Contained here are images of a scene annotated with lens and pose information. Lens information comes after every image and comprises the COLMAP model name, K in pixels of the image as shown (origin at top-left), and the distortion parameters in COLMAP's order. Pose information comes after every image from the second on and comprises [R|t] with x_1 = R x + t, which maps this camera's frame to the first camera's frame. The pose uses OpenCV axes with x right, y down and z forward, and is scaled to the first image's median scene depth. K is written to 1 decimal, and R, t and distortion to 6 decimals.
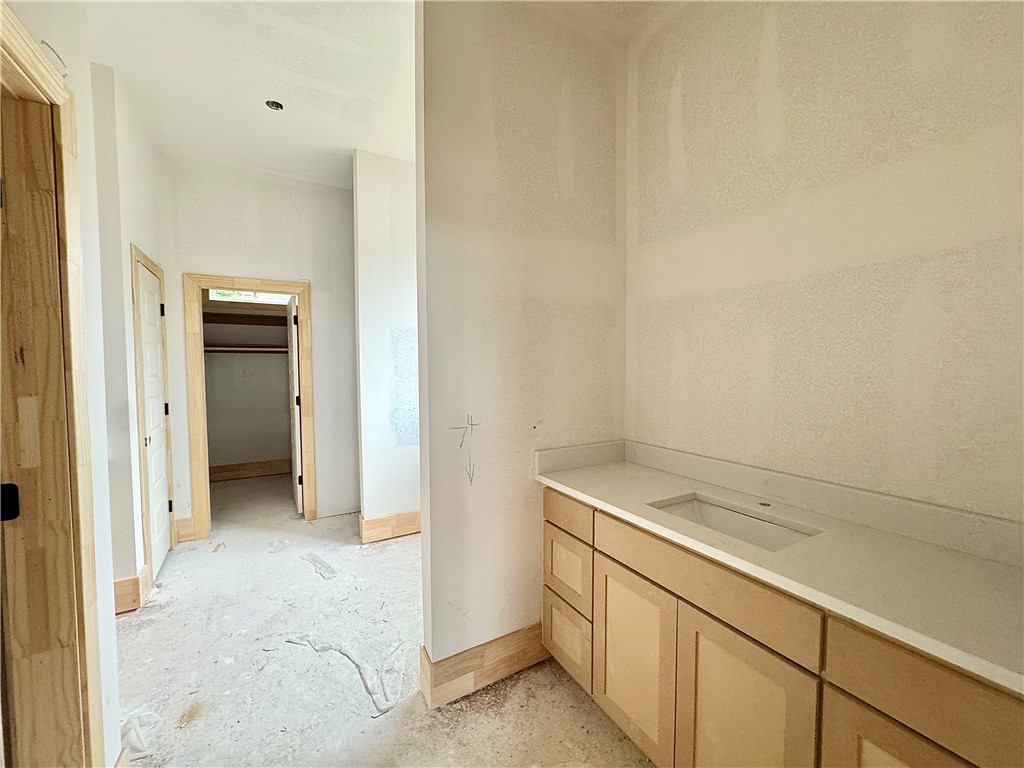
lens RADIAL K [[407.0, 0, 511.4], [0, 407.0, 384.3], [0, 0, 1]] dist [-0.004354, -0.000015]
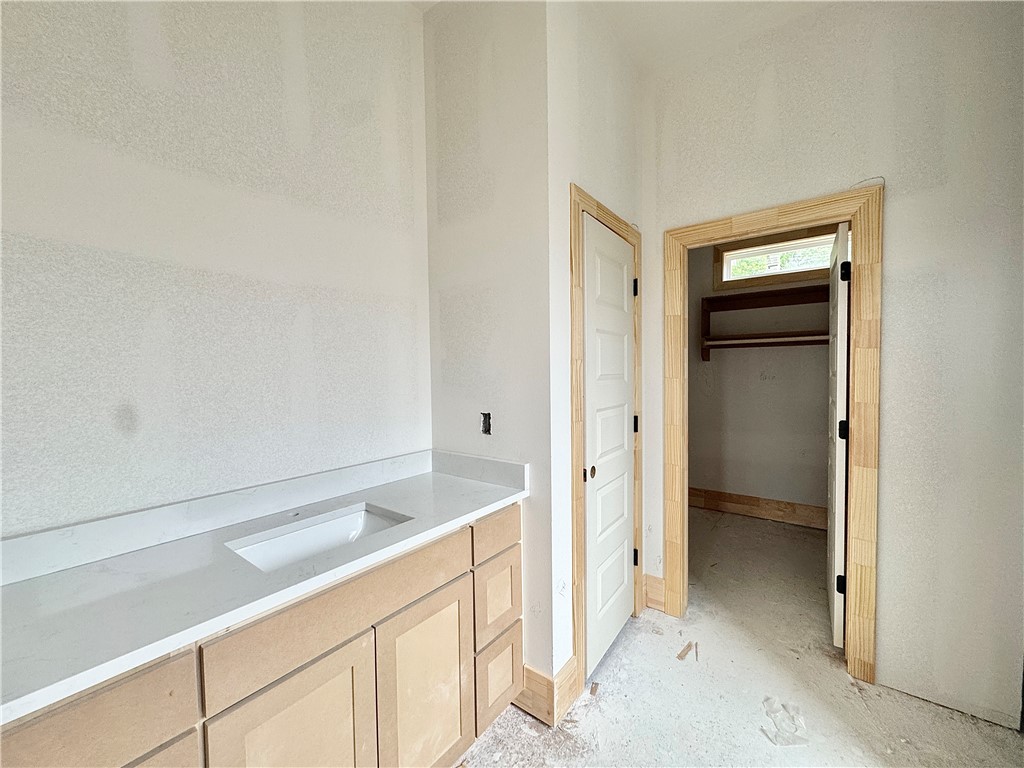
lens RADIAL K [[407.0, 0, 510.3], [0, 407.0, 383.9], [0, 0, 1]] dist [-0.004354, -0.000015]
pose [[0.385674, 0.027934, -0.922212, -0.246818], [-0.033947, 0.999294, 0.016072, -0.013294], [0.922010, 0.025107, 0.386350, 0.470853]]
